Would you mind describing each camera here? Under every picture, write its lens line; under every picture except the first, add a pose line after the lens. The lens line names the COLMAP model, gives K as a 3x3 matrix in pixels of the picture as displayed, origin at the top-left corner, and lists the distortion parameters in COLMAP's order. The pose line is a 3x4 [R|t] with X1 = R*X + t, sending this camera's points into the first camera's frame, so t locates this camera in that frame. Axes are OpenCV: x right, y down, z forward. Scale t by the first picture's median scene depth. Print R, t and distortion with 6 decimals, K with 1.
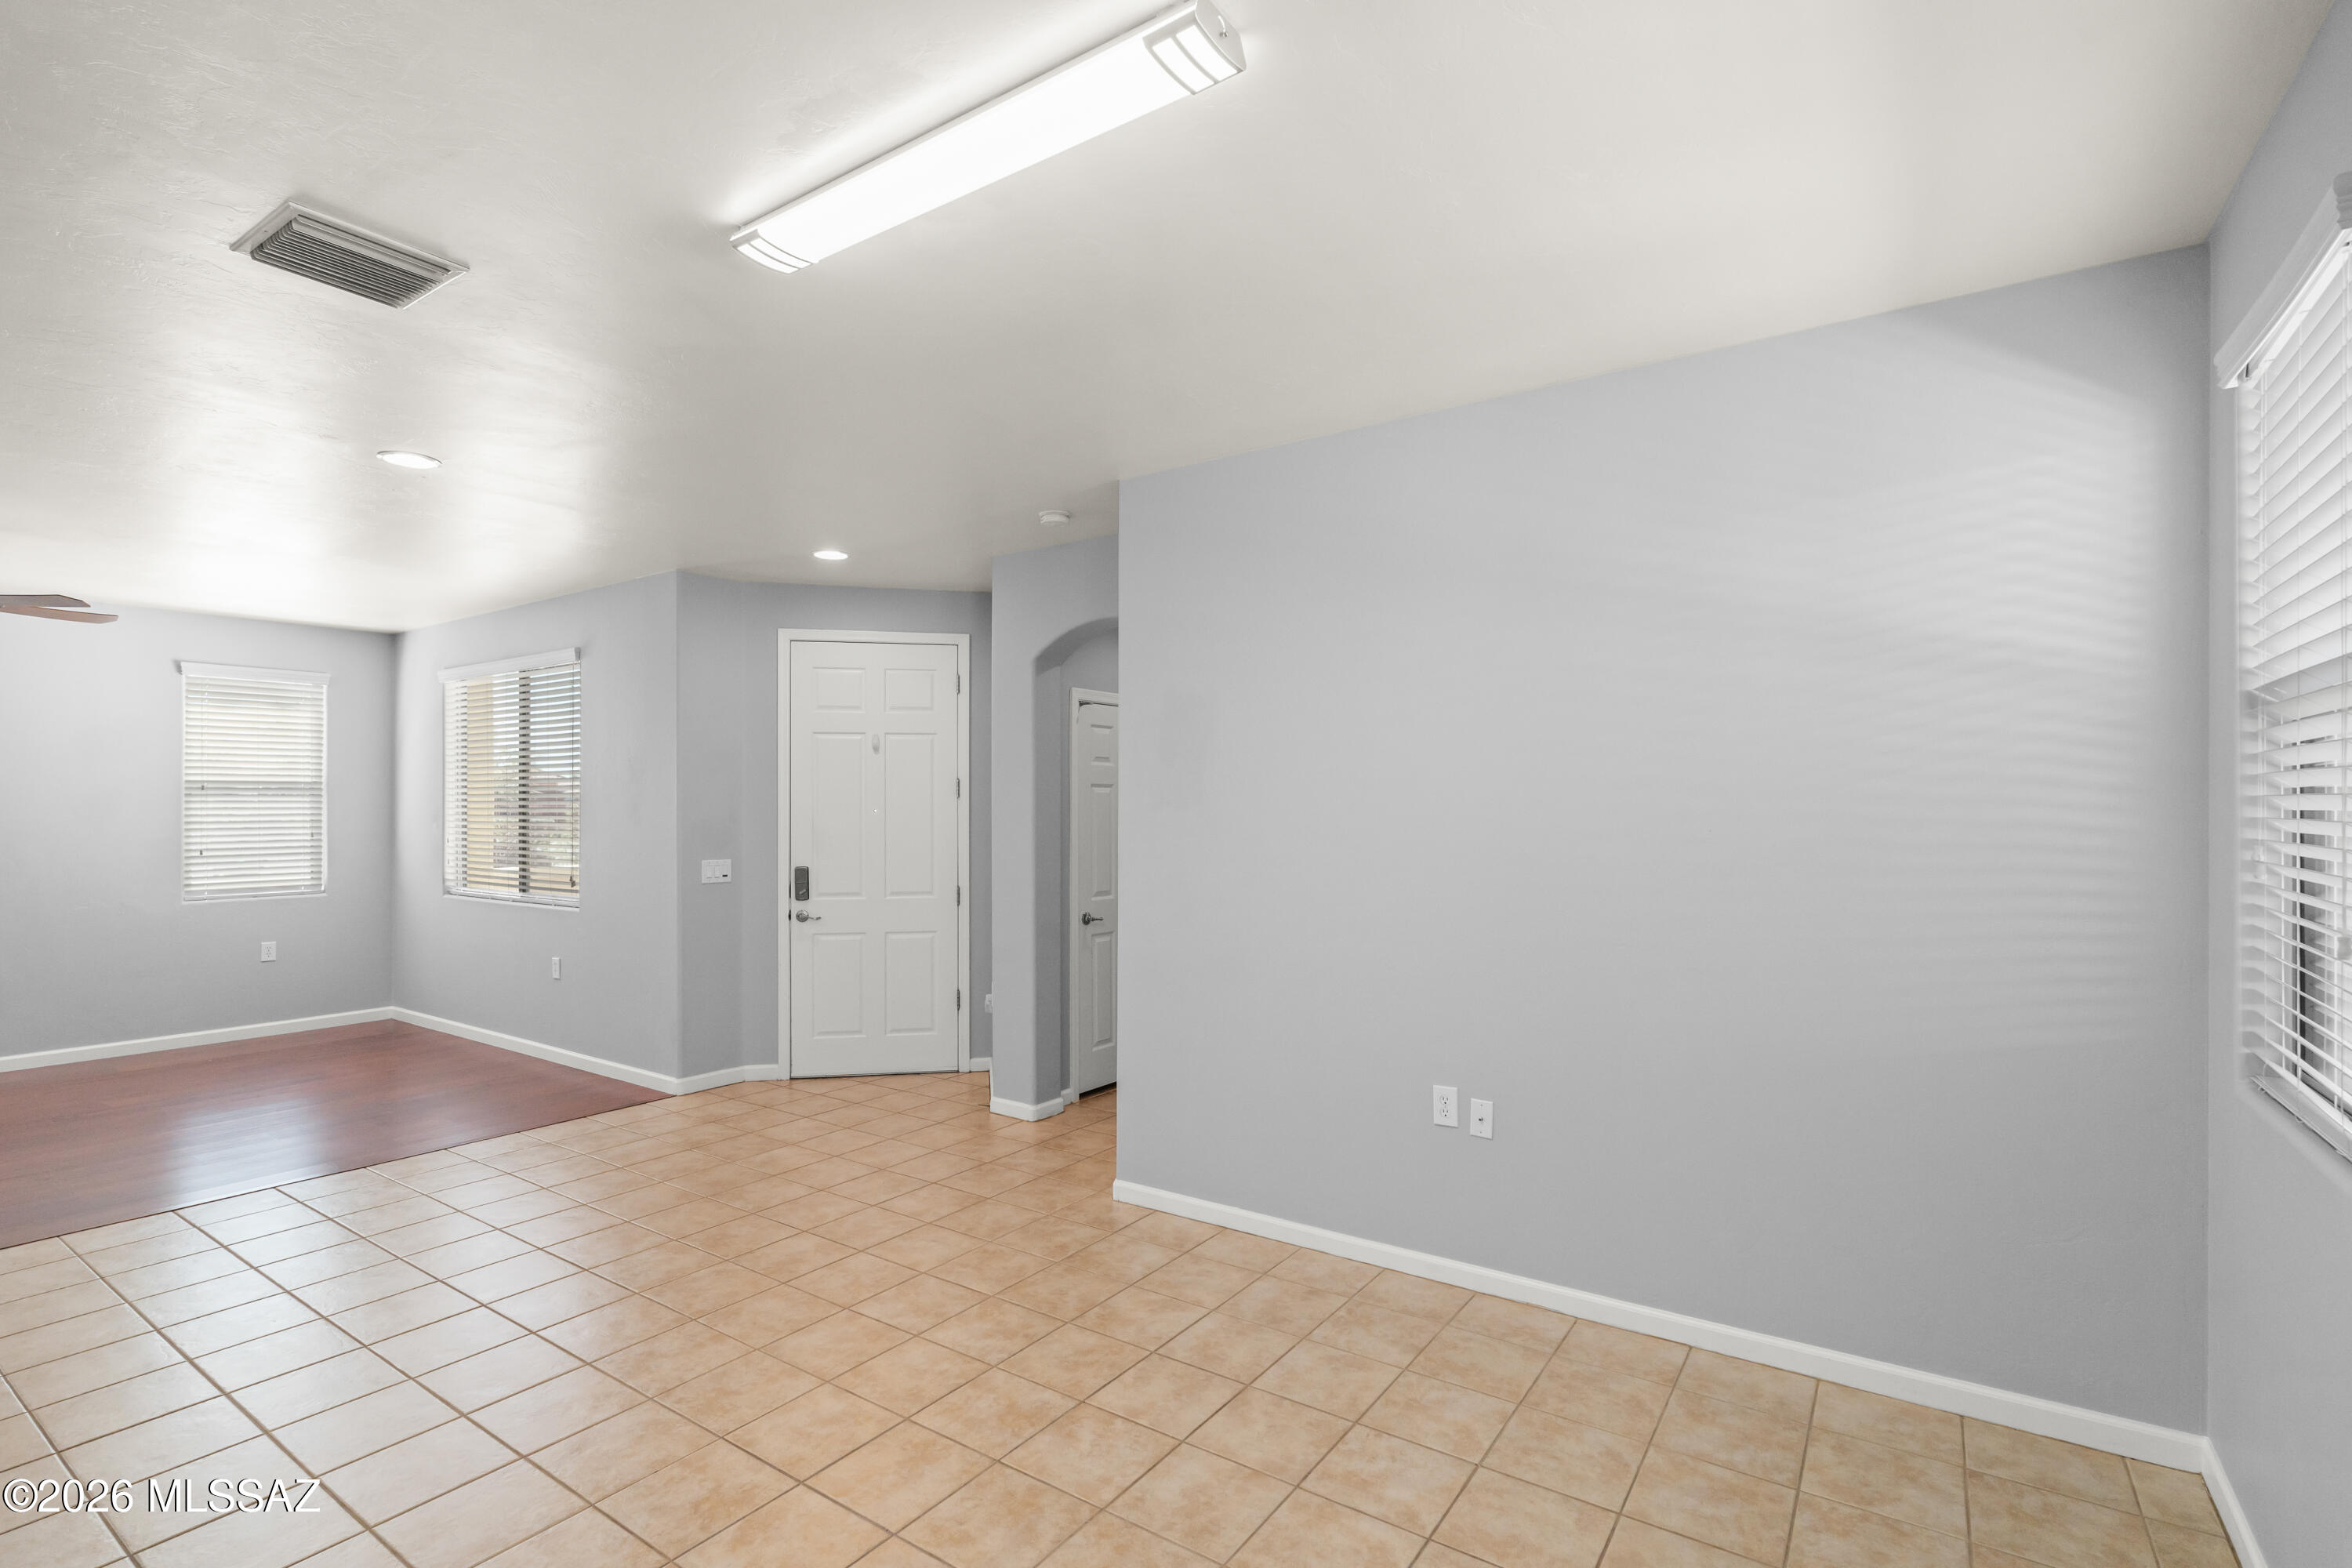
lens RADIAL K [[1098.9, 0, 1173.6], [0, 1098.9, 808.9], [0, 0, 1]] dist [0.000070, 0.000081]
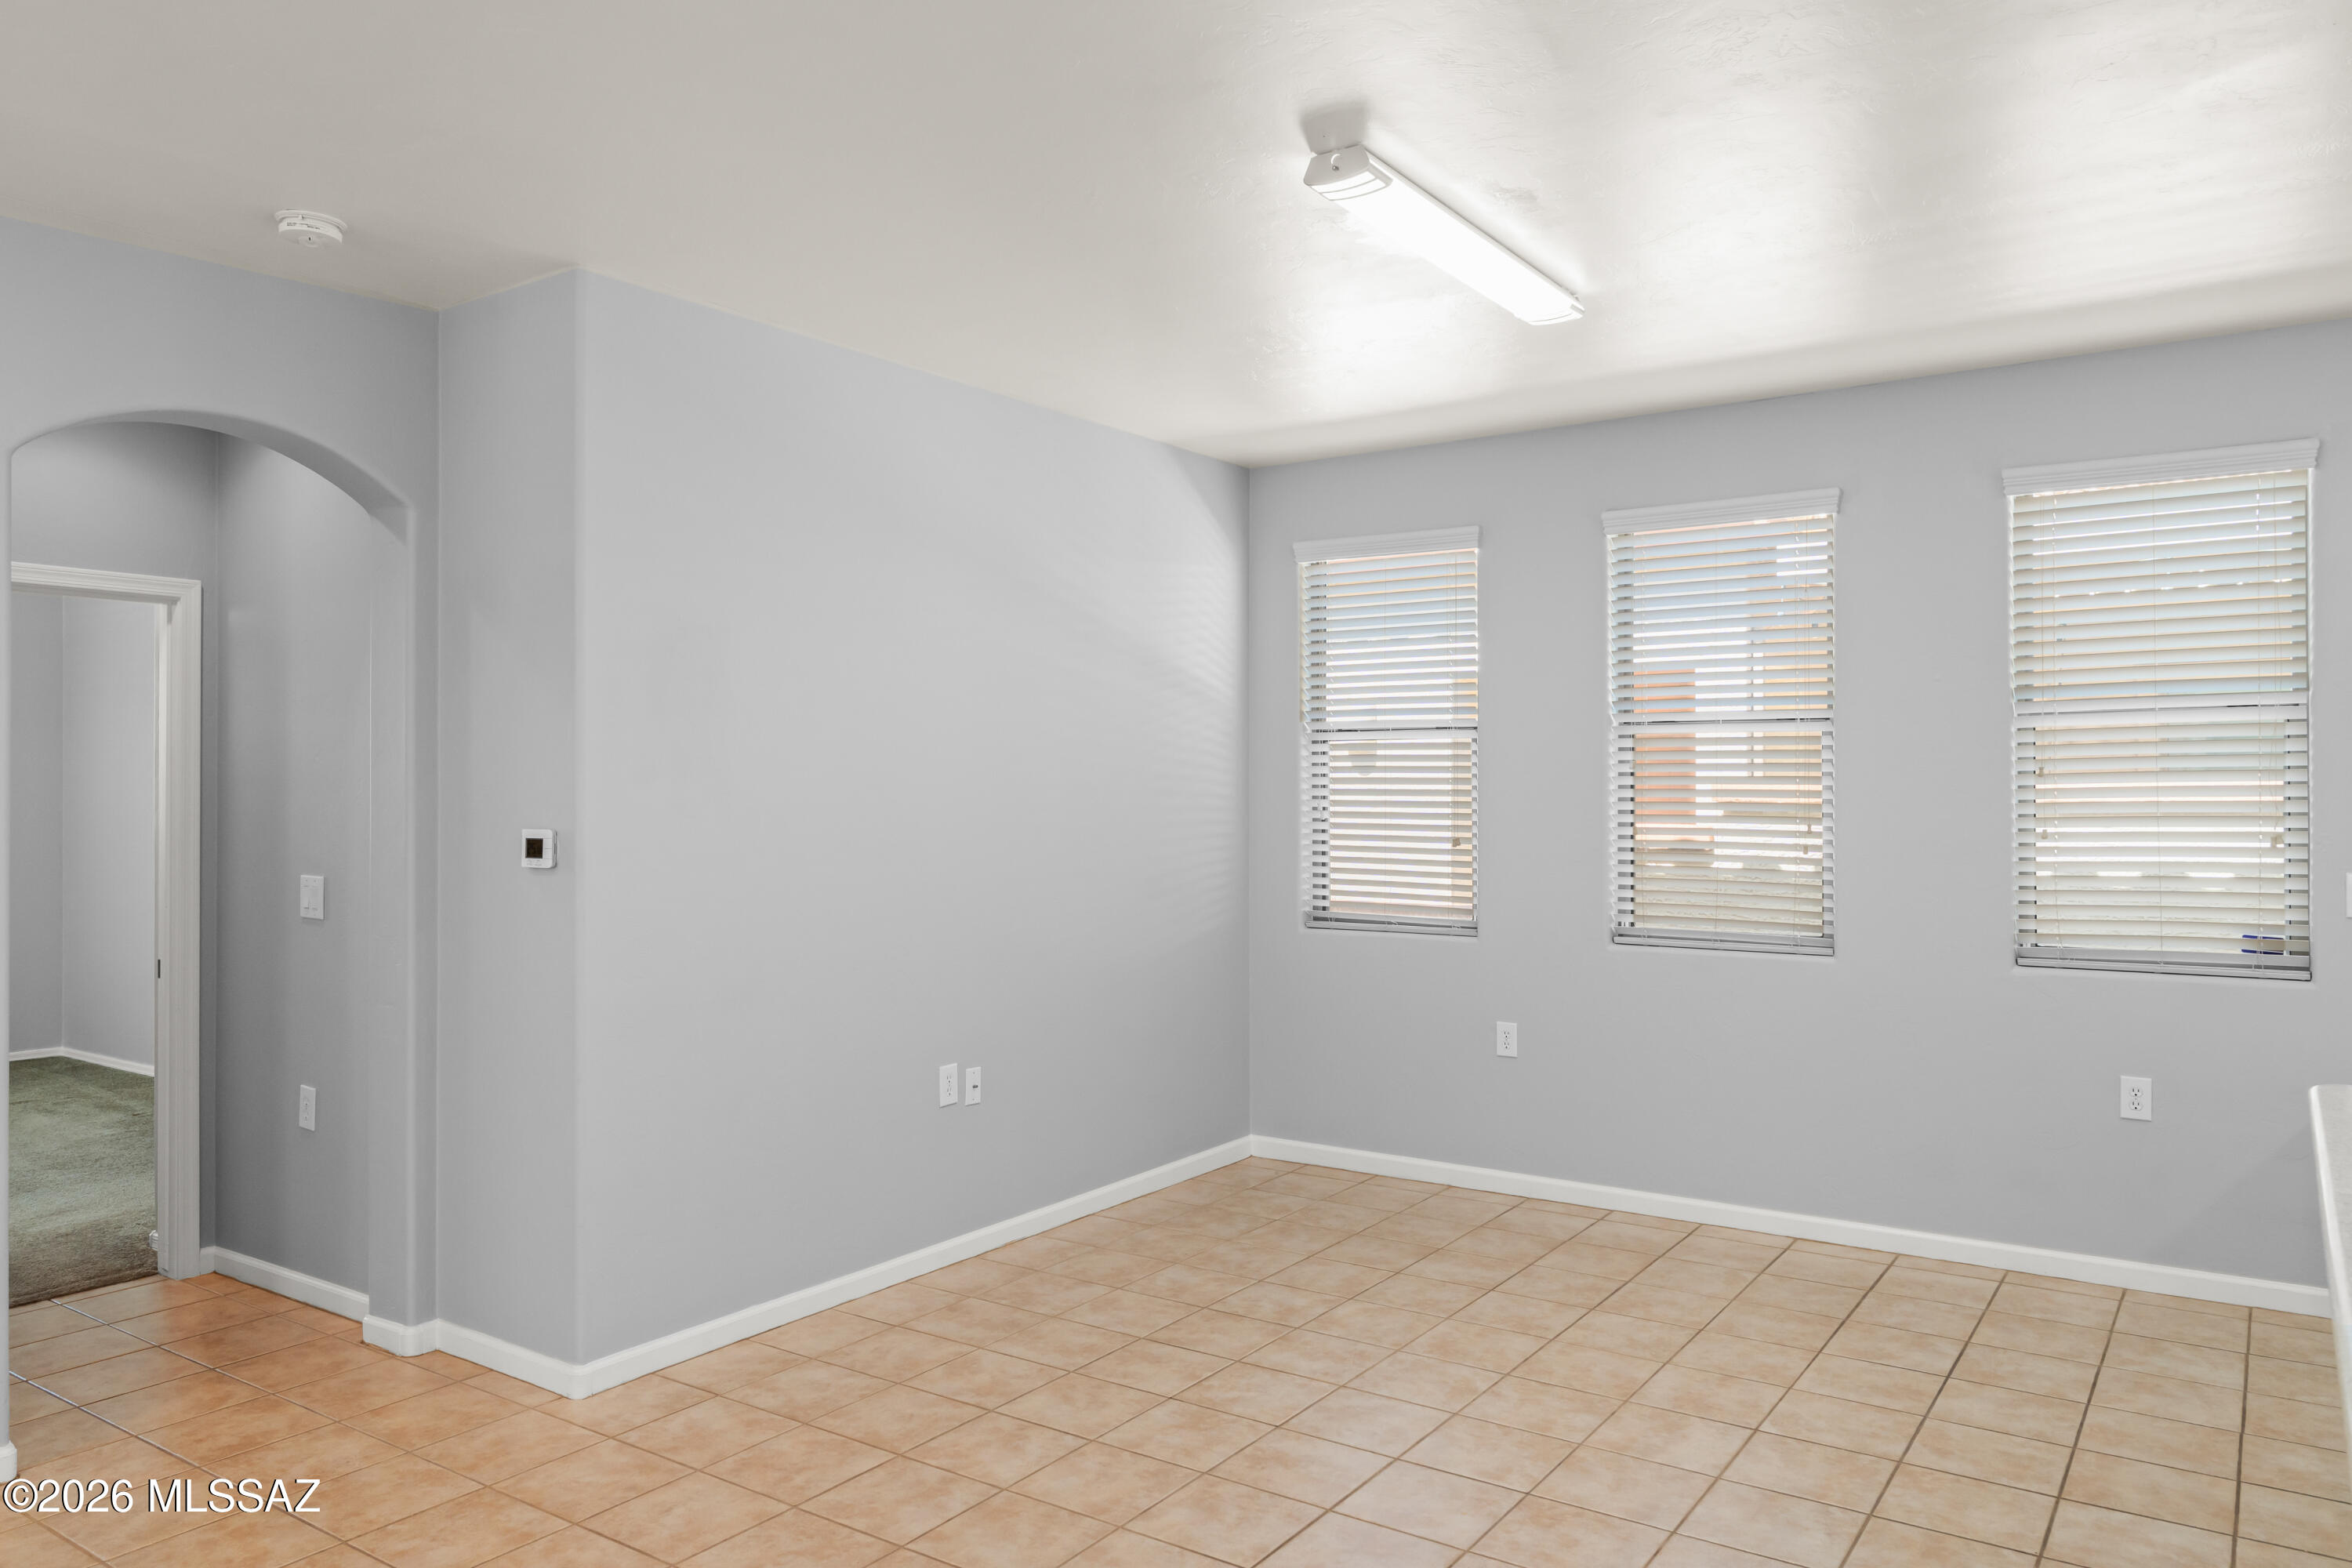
lens RADIAL K [[1593.2, 0, 1186.1], [0, 1593.2, 773.8], [0, 0, 1]] dist [0.000934, -0.000154]
pose [[-0.004121, 0.009927, 0.999942, -1.196313], [0.001729, 0.999949, -0.009920, 0.006288], [-0.999990, 0.001688, -0.004138, 0.800808]]
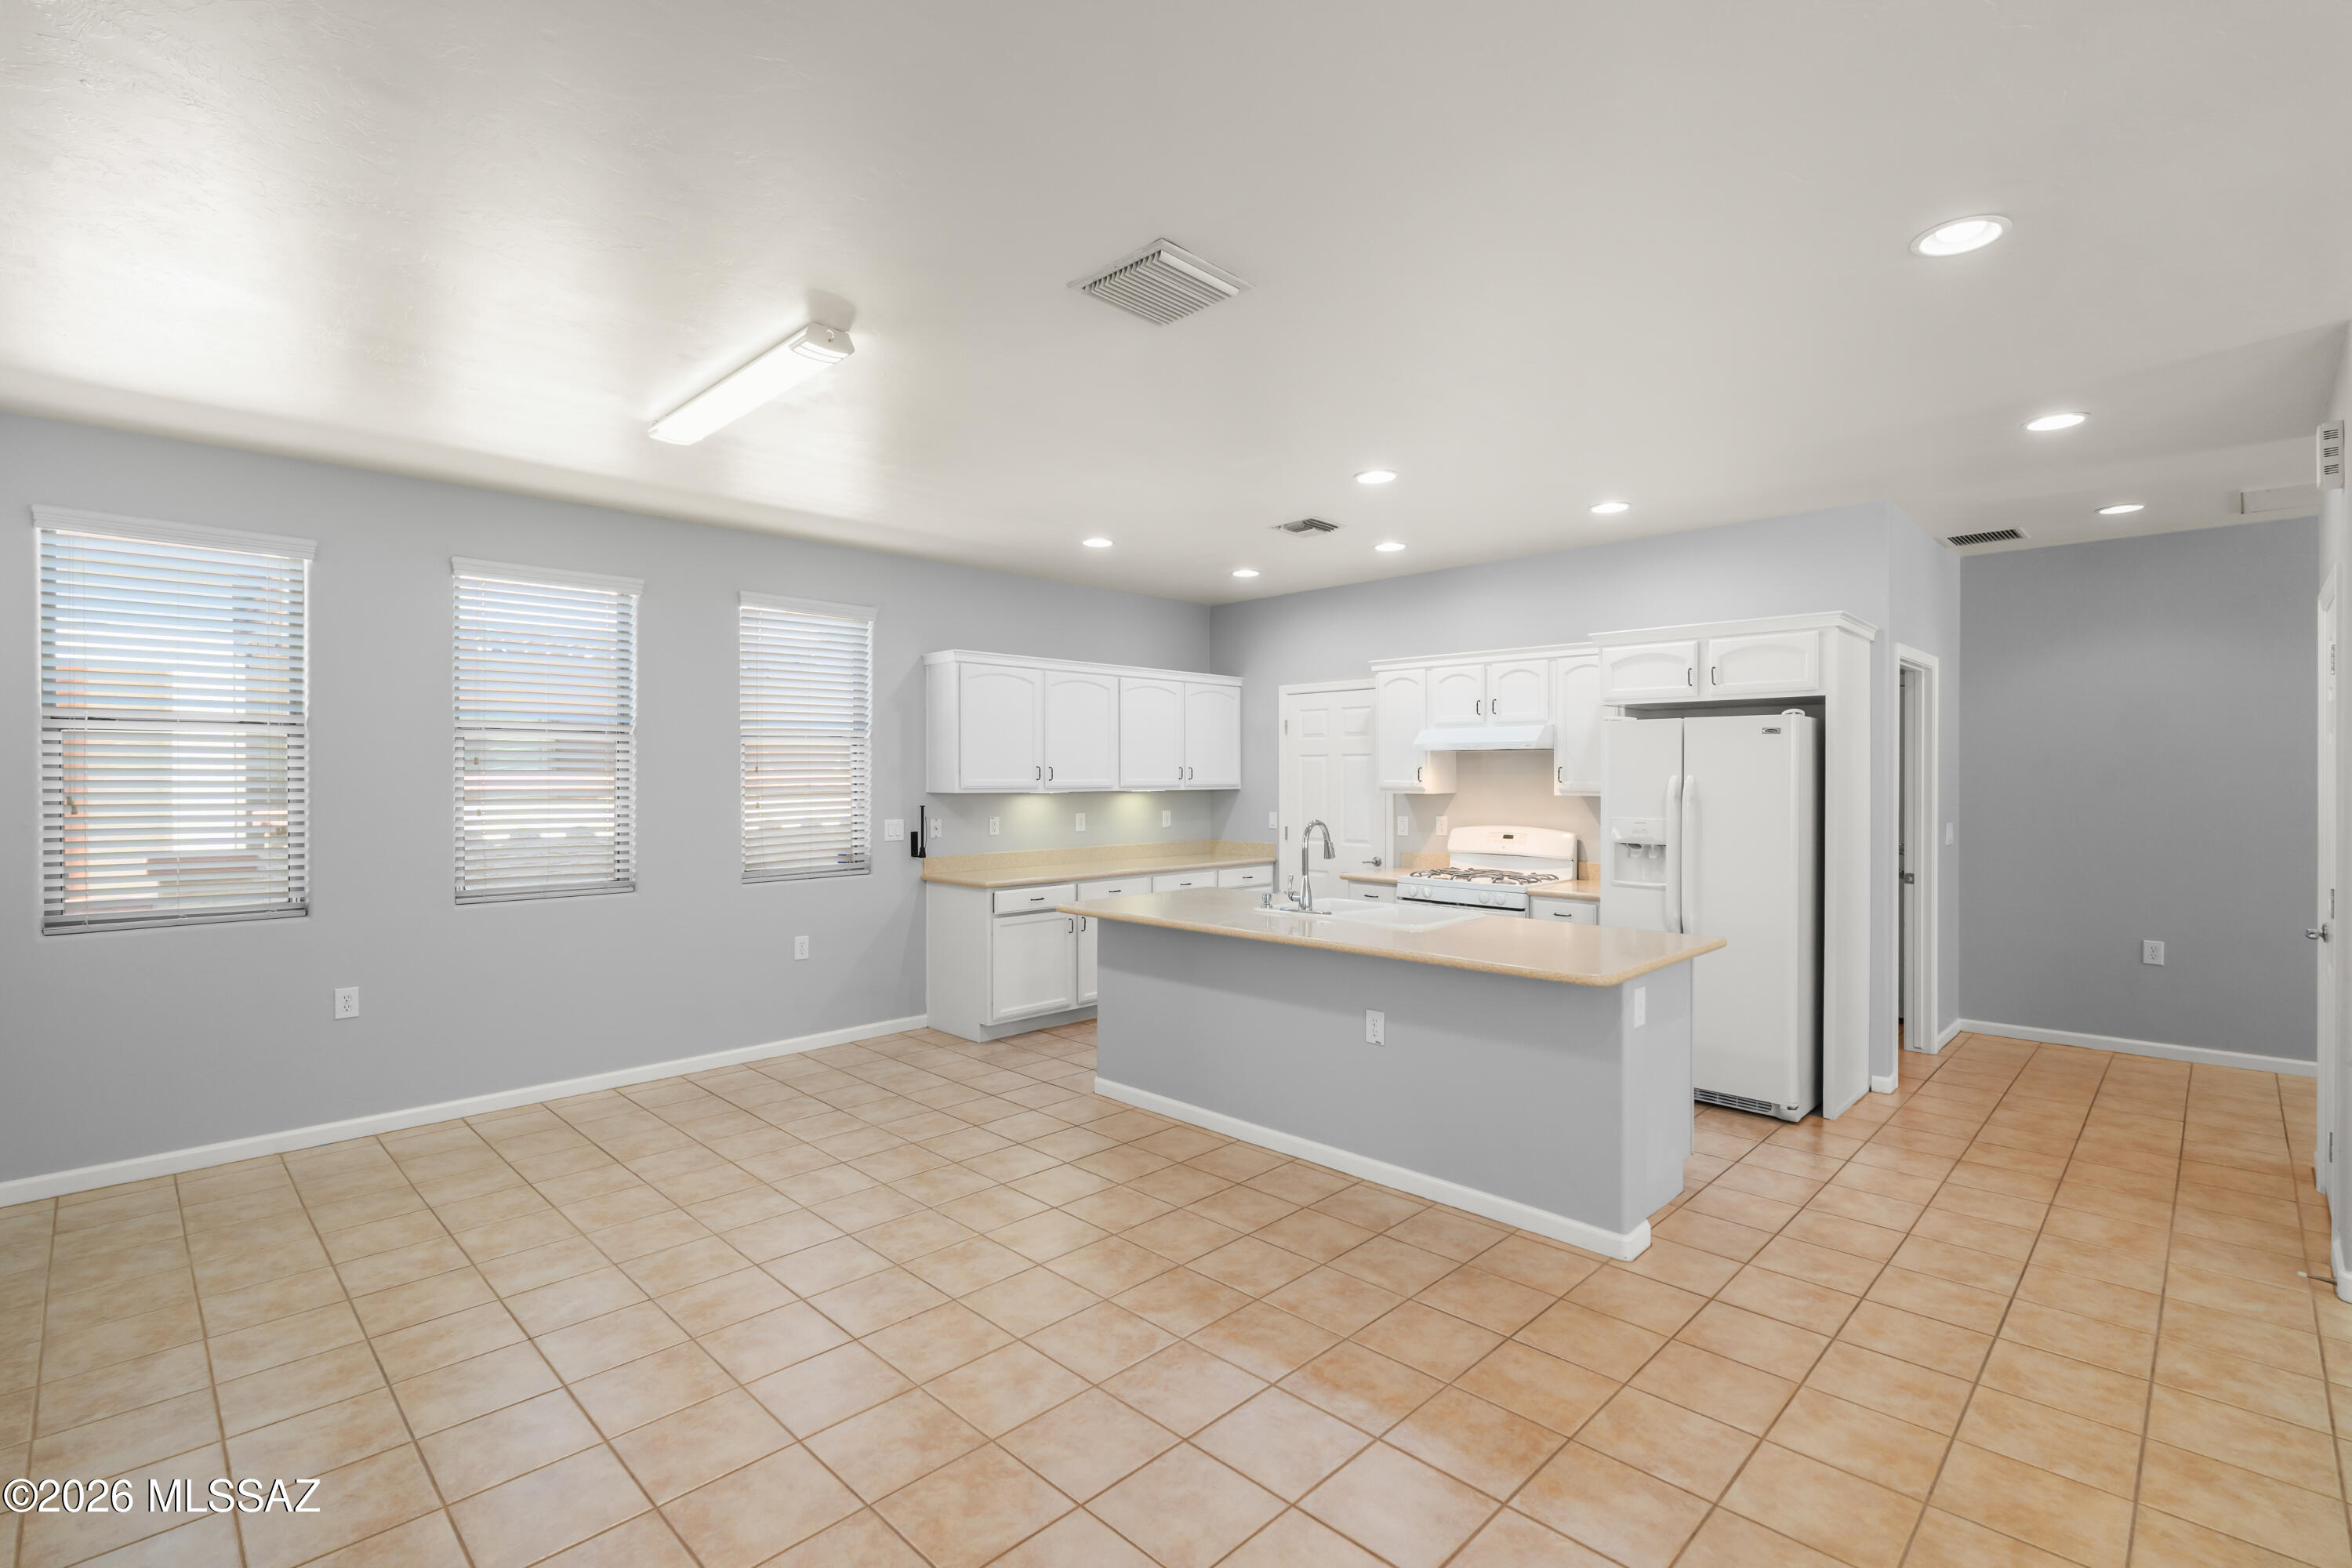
lens RADIAL K [[1060.6, 0, 1166.4], [0, 1060.6, 778.0], [0, 0, 1]] dist [-0.004732, 0.000140]
pose [[-0.983725, 0.002512, 0.179661, -0.696434], [0.002801, 0.999995, 0.001355, 0.003988], [-0.179656, 0.001836, -0.983728, 1.520681]]
